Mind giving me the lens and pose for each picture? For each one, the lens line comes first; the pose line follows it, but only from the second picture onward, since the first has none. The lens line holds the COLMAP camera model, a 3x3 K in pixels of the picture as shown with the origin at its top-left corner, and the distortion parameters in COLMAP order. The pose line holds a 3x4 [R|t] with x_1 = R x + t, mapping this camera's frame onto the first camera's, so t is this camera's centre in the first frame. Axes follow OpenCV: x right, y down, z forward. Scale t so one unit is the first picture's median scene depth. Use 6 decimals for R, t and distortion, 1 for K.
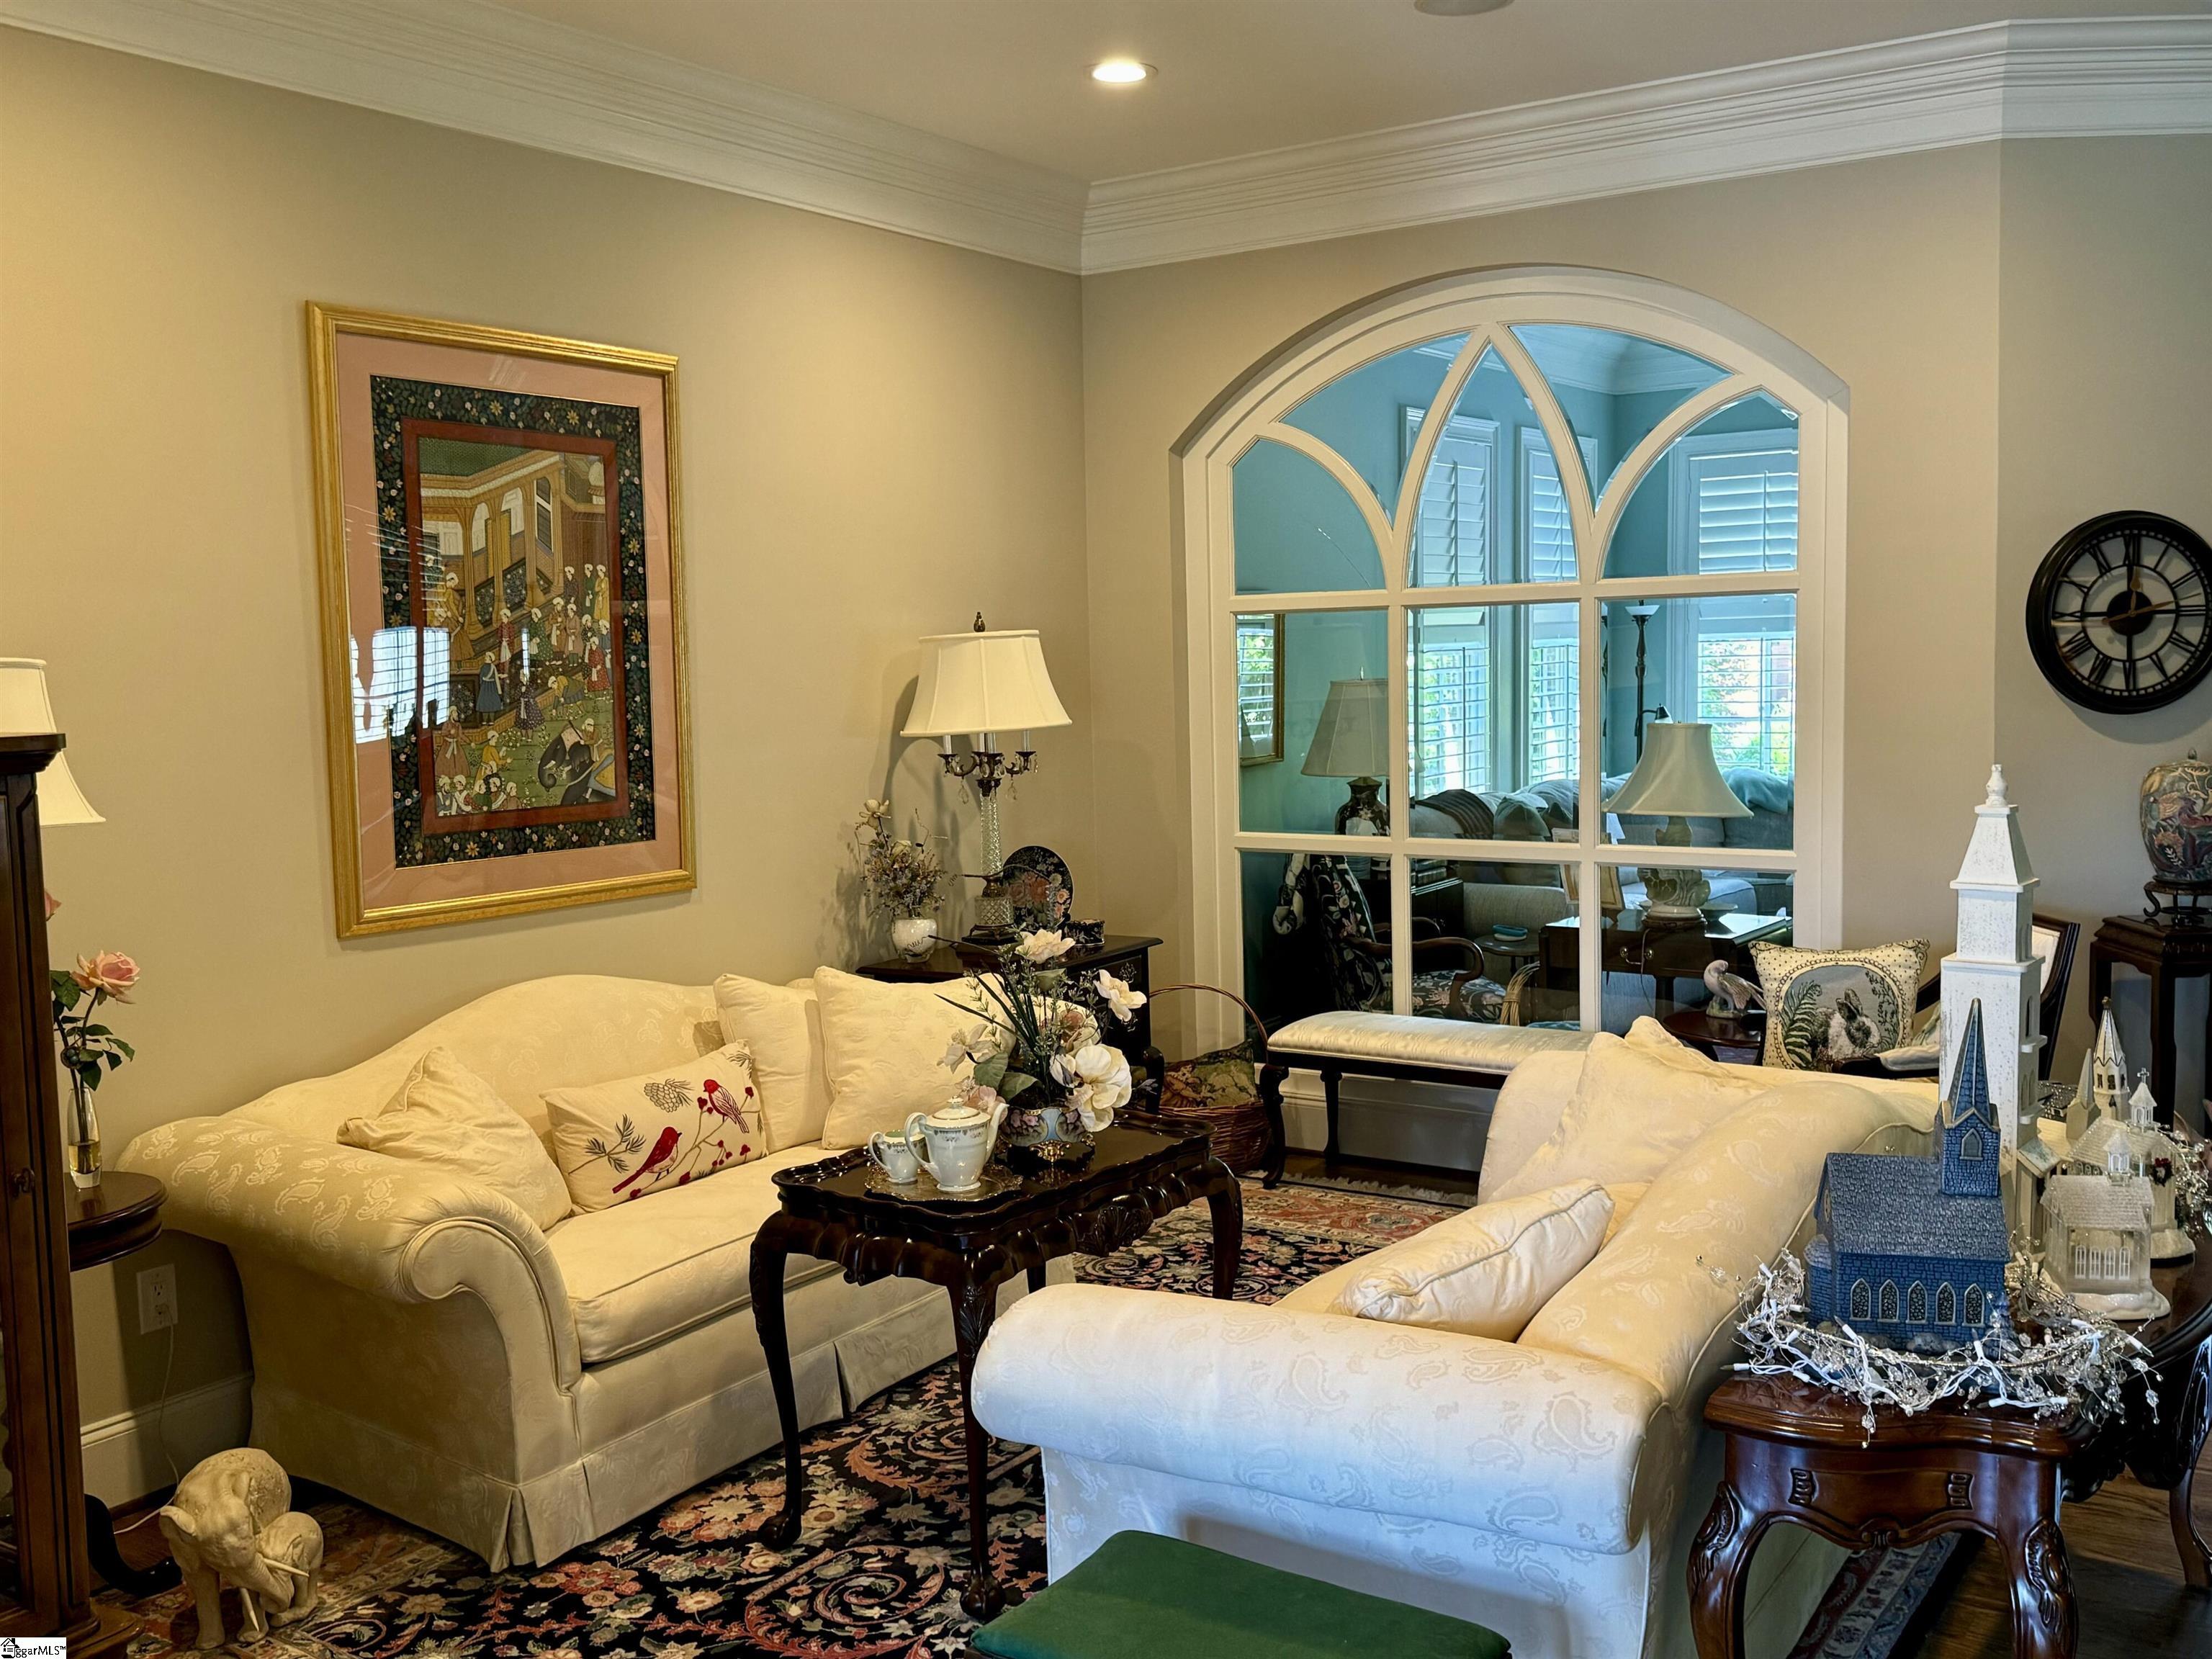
lens RADIAL K [[2141.9, 0, 1107.3], [0, 2141.9, 827.4], [0, 0, 1]] dist [0.072370, 0.000000]
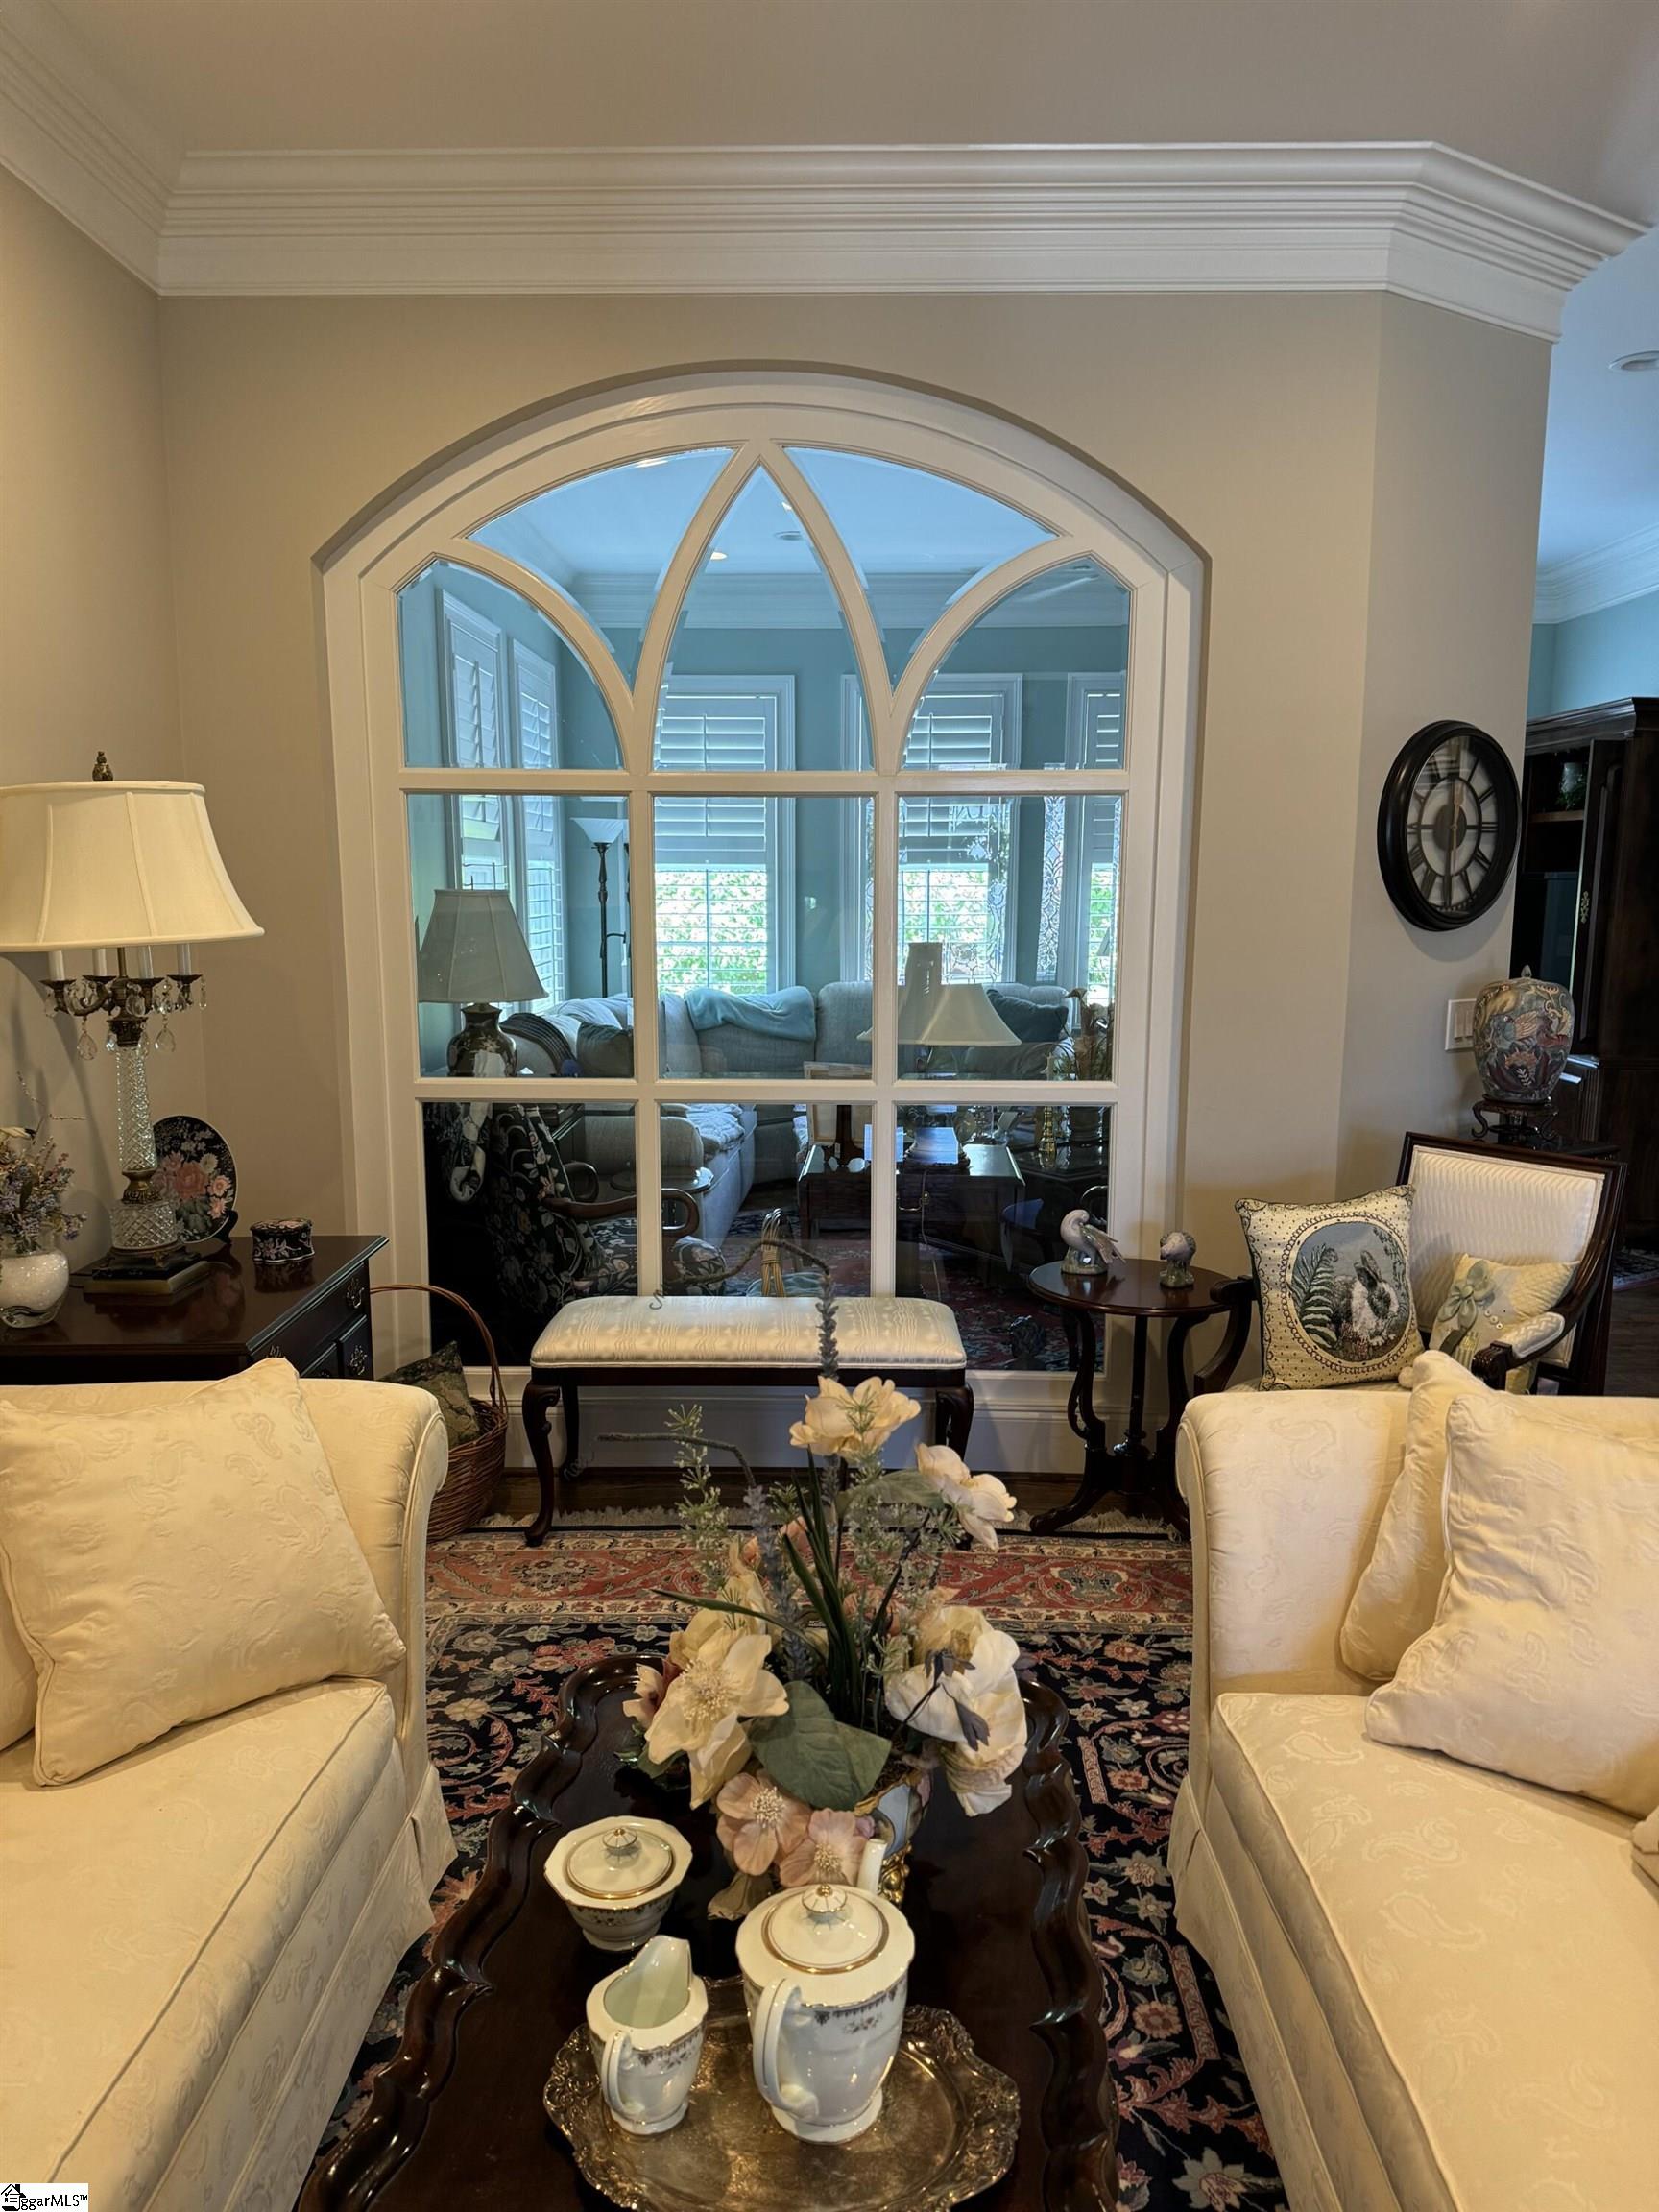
lens RADIAL K [[1580.5, 0, 836.3], [0, 1580.5, 1109.3], [0, 0, 1]] dist [0.083838, -0.059796]
pose [[0.838845, -0.053072, 0.541777, -0.148087], [0.024172, 0.997886, 0.060326, -0.020948], [-0.543833, -0.037508, 0.838355, 0.515089]]
